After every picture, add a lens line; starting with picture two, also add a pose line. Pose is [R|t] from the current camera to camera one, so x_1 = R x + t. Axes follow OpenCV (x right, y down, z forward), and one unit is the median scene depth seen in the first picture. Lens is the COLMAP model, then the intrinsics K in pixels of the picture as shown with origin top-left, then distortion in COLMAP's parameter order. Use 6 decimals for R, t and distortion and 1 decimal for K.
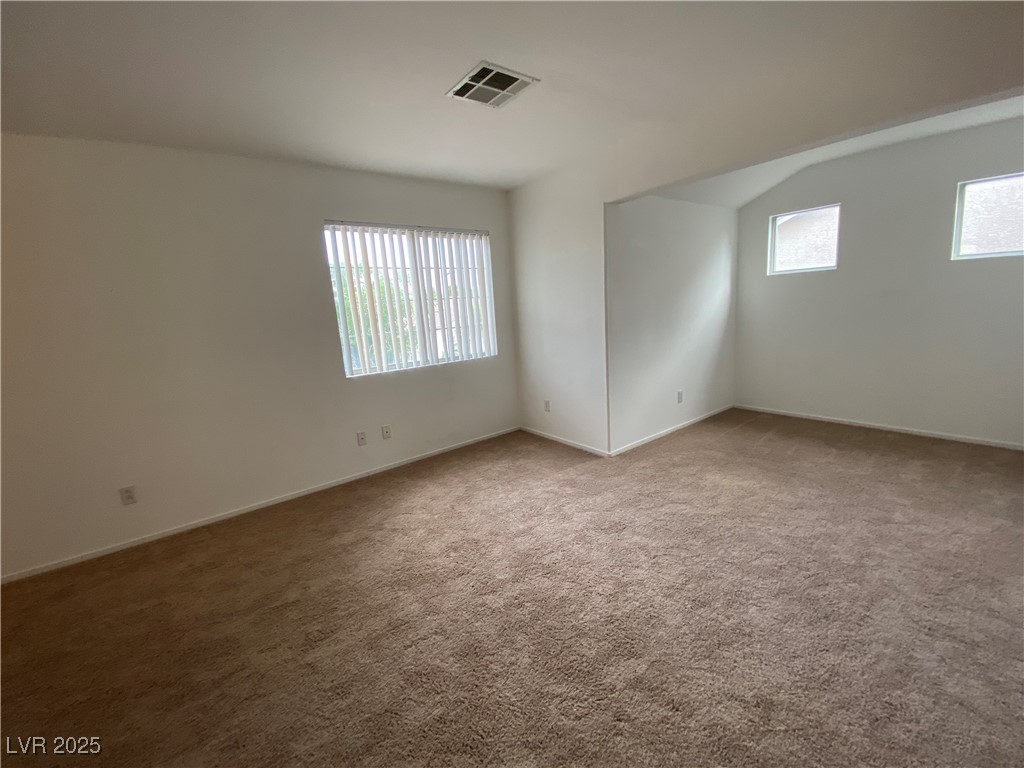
lens RADIAL K [[413.6, 0, 507.1], [0, 413.6, 384.3], [0, 0, 1]] dist [0.021115, -0.020340]
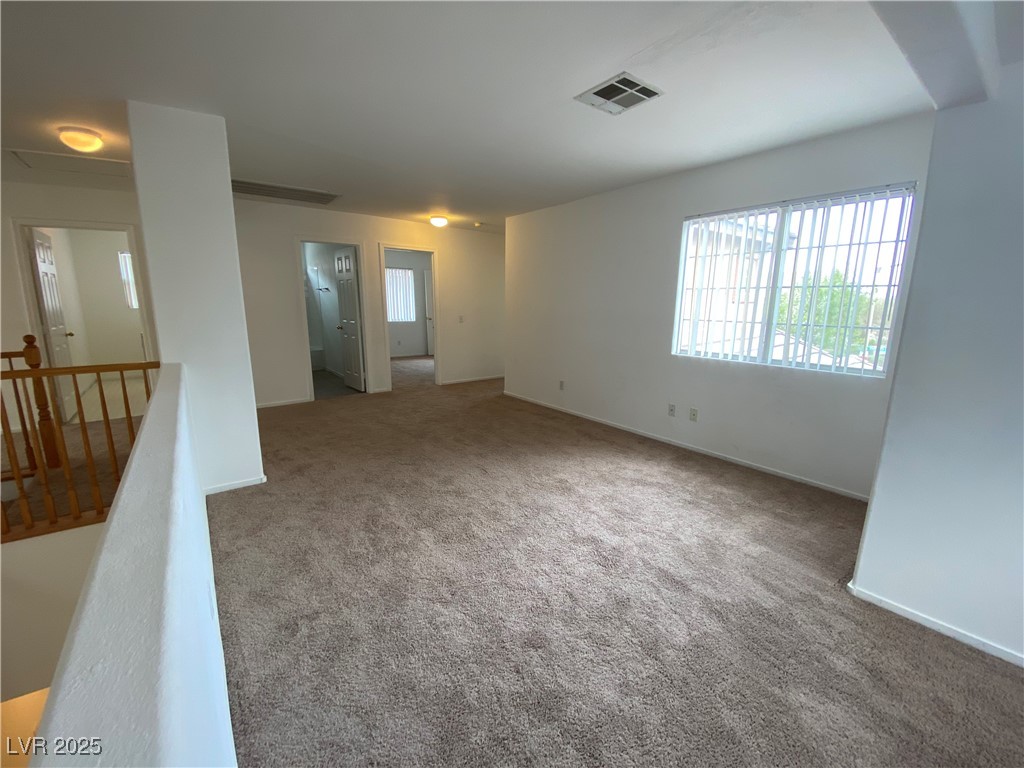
lens RADIAL K [[413.6, 0, 507.1], [0, 413.6, 384.3], [0, 0, 1]] dist [0.021115, -0.020340]
pose [[-0.011321, 0.263050, -0.964716, 0.841714], [-0.192590, 0.946140, 0.260245, -0.165569], [0.981214, 0.188741, 0.039949, 0.575059]]
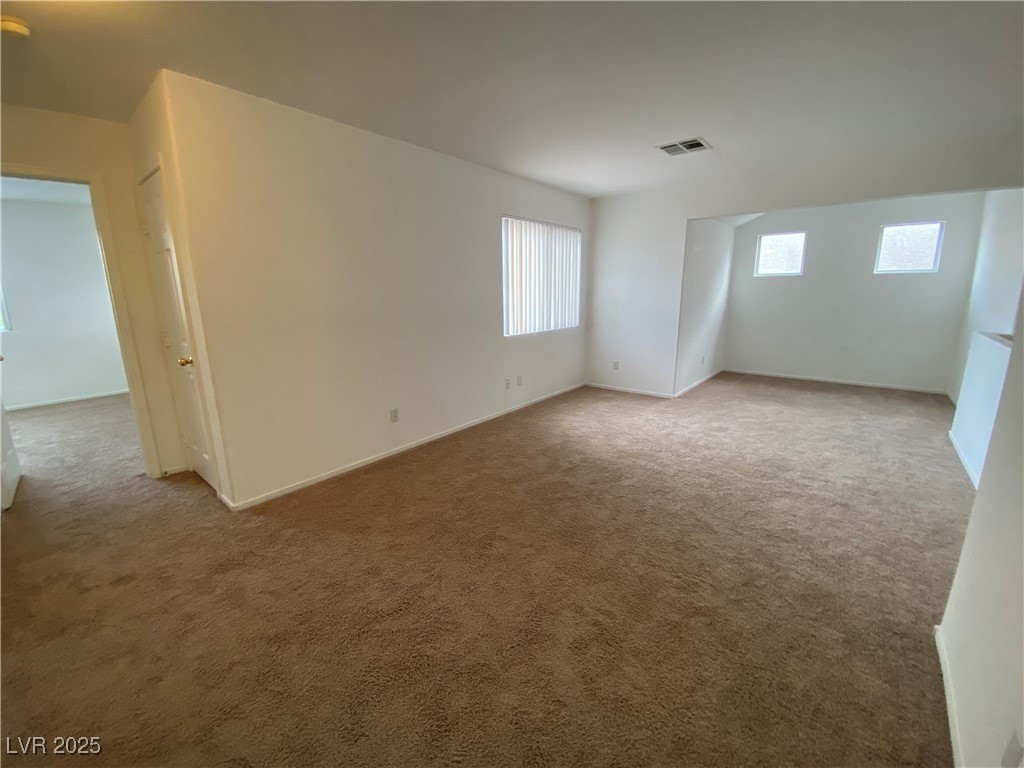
lens RADIAL K [[413.6, 0, 507.1], [0, 413.6, 384.3], [0, 0, 1]] dist [0.021115, -0.020340]
pose [[0.975301, 0.004462, 0.220837, -0.739336], [-0.009668, 0.999700, 0.022498, 0.119436], [-0.220670, -0.024077, 0.975051, -0.305088]]
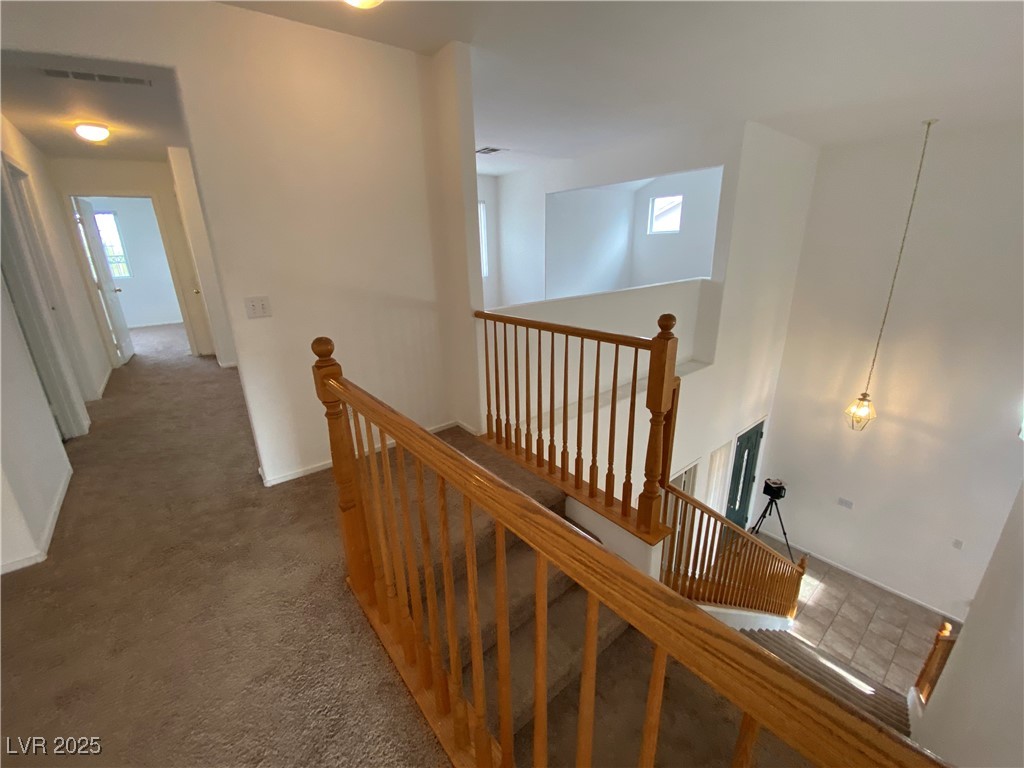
lens RADIAL K [[413.6, 0, 507.1], [0, 413.6, 384.3], [0, 0, 1]] dist [0.021115, -0.020340]
pose [[0.998888, 0.028183, 0.037794, 0.003034], [-0.032957, 0.990657, 0.132333, 0.206545], [-0.033711, -0.133432, 0.990485, -1.085204]]
